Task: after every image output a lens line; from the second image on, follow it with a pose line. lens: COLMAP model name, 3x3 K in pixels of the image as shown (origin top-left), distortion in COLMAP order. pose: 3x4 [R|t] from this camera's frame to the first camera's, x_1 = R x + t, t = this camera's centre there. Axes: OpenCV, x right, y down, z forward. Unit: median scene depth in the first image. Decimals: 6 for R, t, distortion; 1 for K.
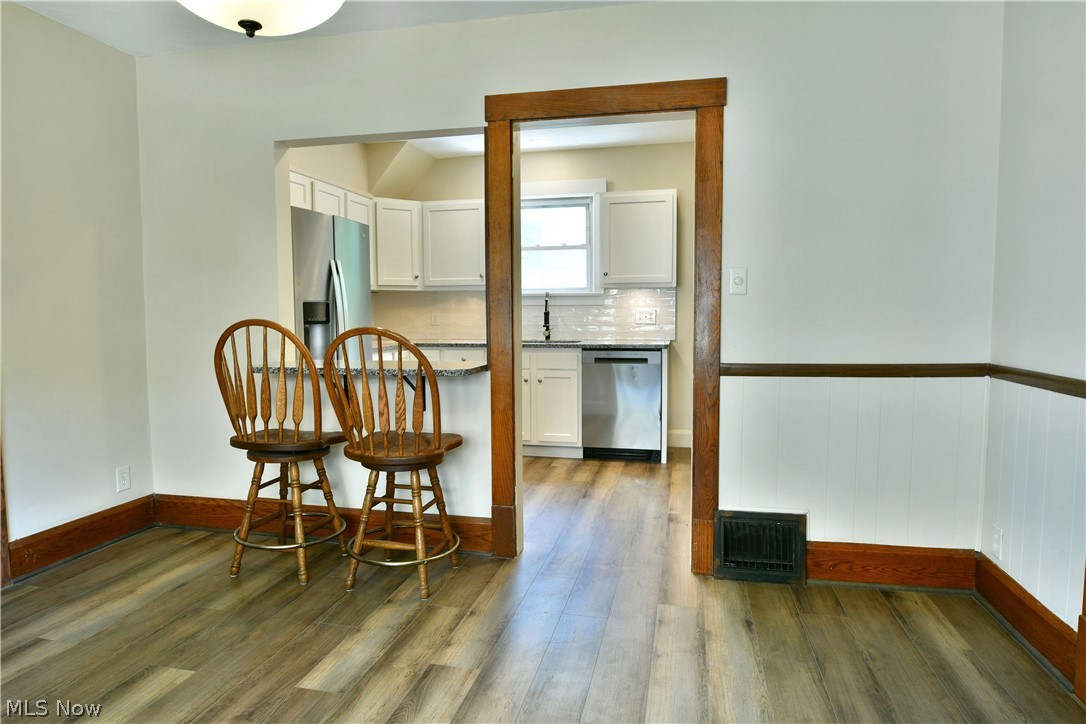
lens RADIAL K [[658.2, 0, 539.6], [0, 658.2, 359.0], [0, 0, 1]] dist [-0.006664, -0.012121]
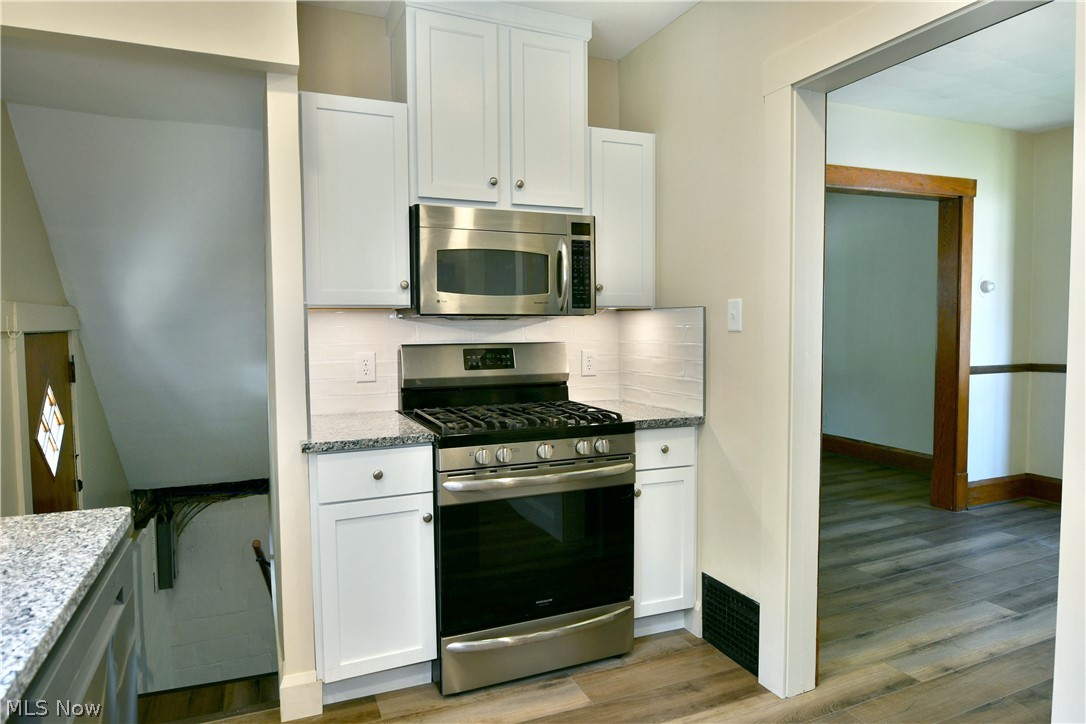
lens RADIAL K [[654.1, 0, 540.9], [0, 654.1, 357.1], [0, 0, 1]] dist [-0.005719, -0.014076]
pose [[-0.585607, -0.030979, 0.810003, -0.109840], [0.072002, 0.993332, 0.090045, -0.090545], [-0.807391, 0.111053, -0.579472, 0.977625]]
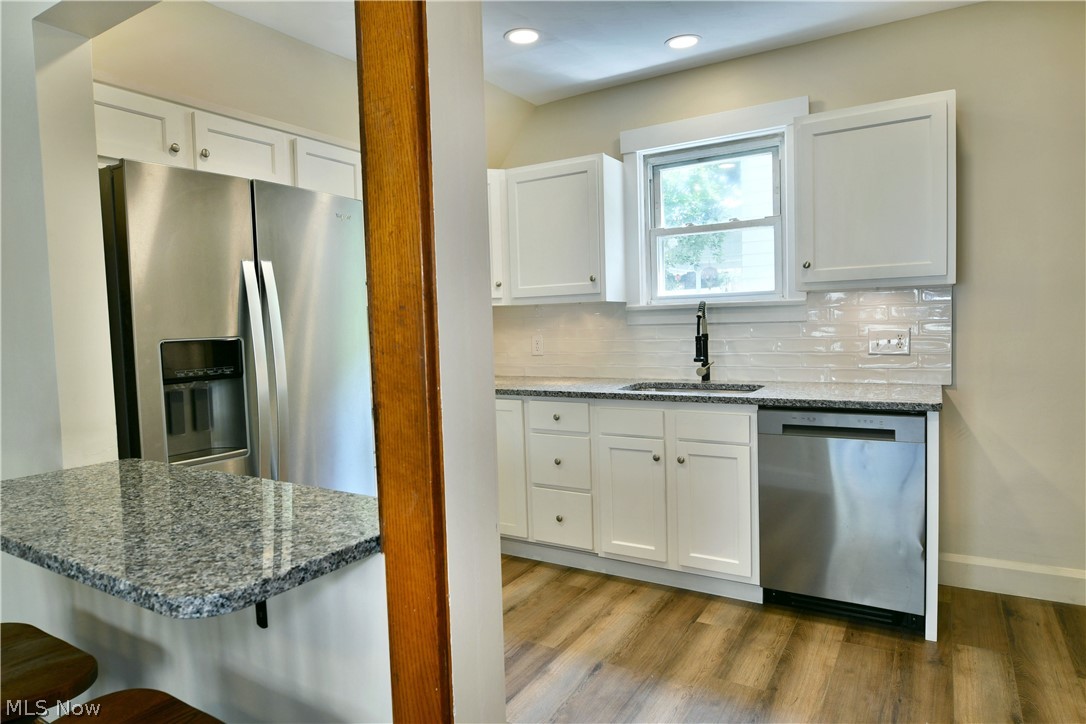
lens RADIAL K [[658.2, 0, 539.6], [0, 658.2, 359.0], [0, 0, 1]] dist [-0.006664, -0.012121]
pose [[0.947317, -0.004546, -0.320267, 0.067365], [0.001496, 0.999951, -0.009768, -0.048917], [0.320295, 0.008774, 0.947277, 0.432859]]
